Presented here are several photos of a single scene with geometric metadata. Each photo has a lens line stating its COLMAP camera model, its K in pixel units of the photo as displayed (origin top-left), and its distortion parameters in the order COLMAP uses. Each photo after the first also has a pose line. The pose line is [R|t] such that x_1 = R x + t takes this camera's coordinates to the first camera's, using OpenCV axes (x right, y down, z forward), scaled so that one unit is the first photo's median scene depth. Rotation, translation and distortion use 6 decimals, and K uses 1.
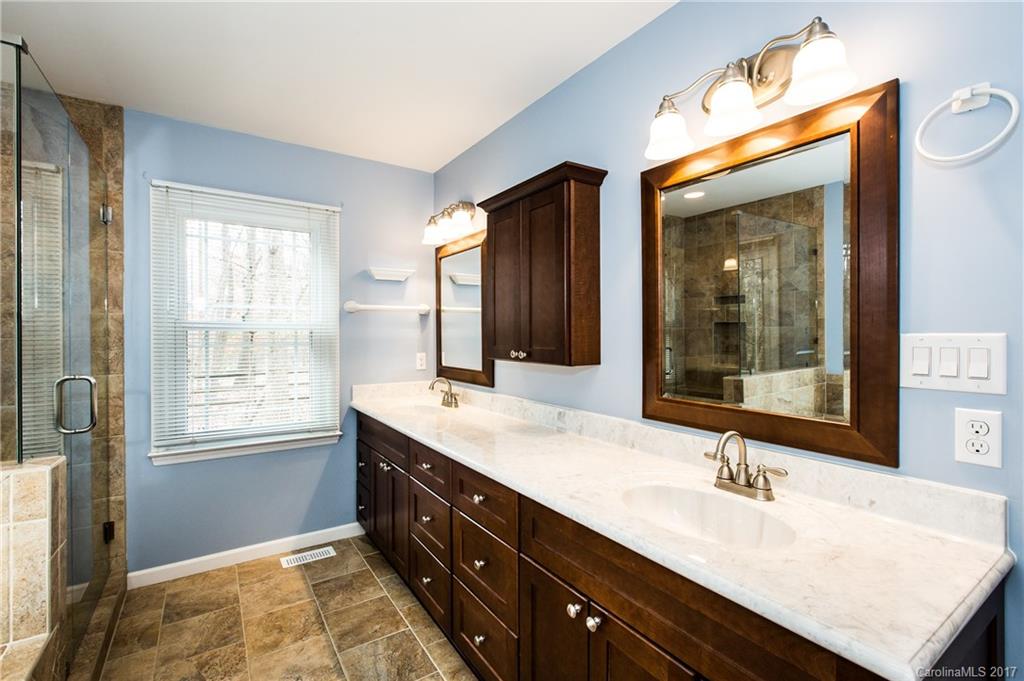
lens RADIAL K [[460.4, 0, 512.5], [0, 460.4, 336.4], [0, 0, 1]] dist [0.001858, -0.000707]
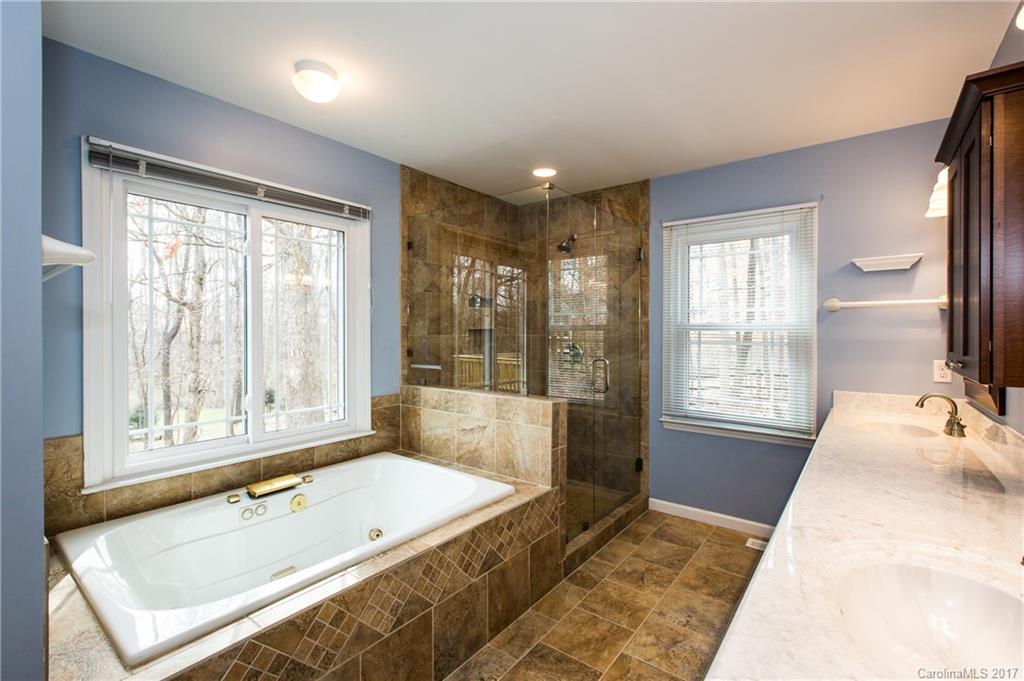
lens RADIAL K [[460.4, 0, 508.5], [0, 460.4, 336.0], [0, 0, 1]] dist [0.001858, -0.000707]
pose [[0.307539, 0.009155, -0.951491, 0.416578], [-0.010055, 0.999929, 0.006371, -0.002030], [0.951482, 0.007608, 0.307610, 0.125352]]
